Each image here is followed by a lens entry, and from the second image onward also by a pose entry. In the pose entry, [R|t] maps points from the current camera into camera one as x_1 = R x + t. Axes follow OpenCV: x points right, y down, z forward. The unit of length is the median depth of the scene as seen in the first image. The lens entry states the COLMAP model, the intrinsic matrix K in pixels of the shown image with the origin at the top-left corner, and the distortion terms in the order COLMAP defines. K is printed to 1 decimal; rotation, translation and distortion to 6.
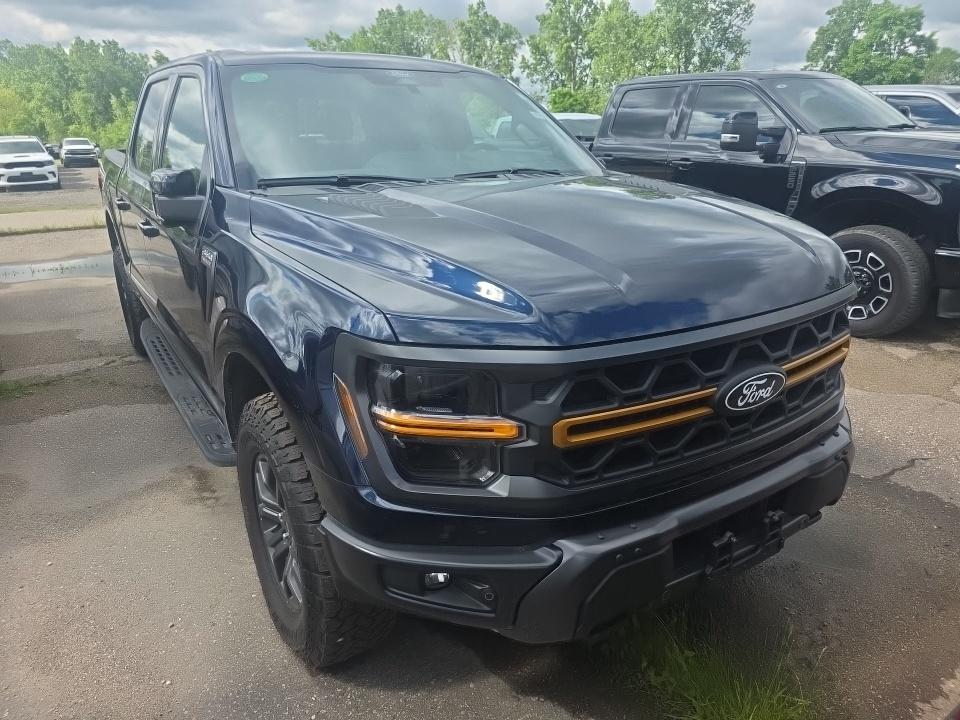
lens RADIAL K [[641.3, 0, 480.0], [0, 641.3, 360.0], [0, 0, 1]] dist [0.044856, -0.039632]
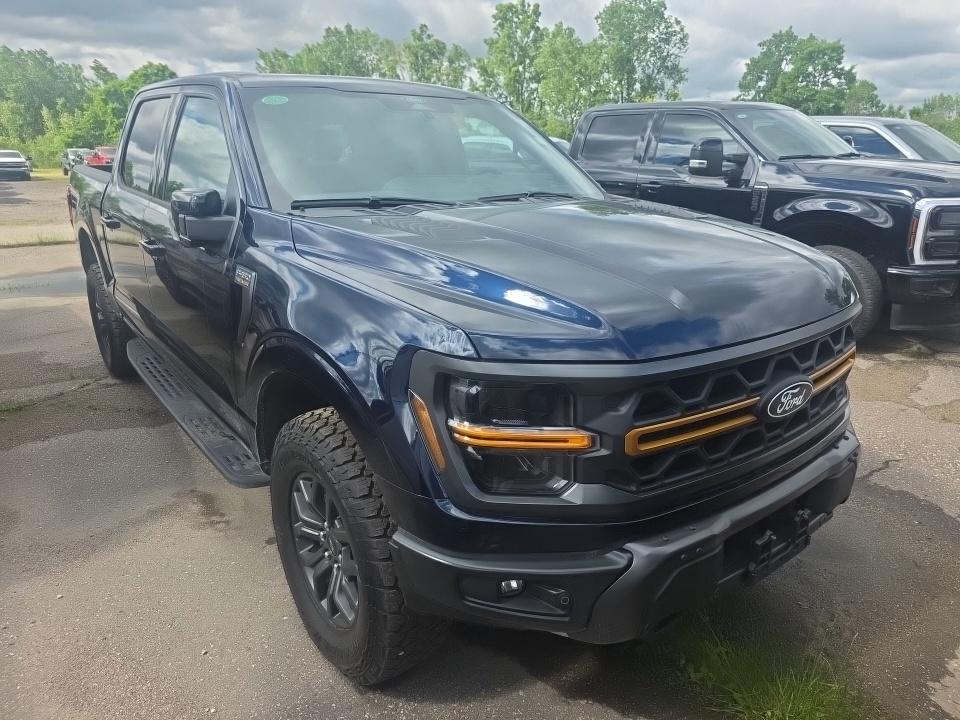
lens RADIAL K [[643.9, 0, 480.0], [0, 643.9, 360.0], [0, 0, 1]] dist [0.053185, -0.046838]
pose [[0.995131, -0.014700, 0.097463, -0.147376], [0.017310, 0.999512, -0.025988, 0.001078], [-0.097033, 0.027549, 0.994900, -0.030094]]
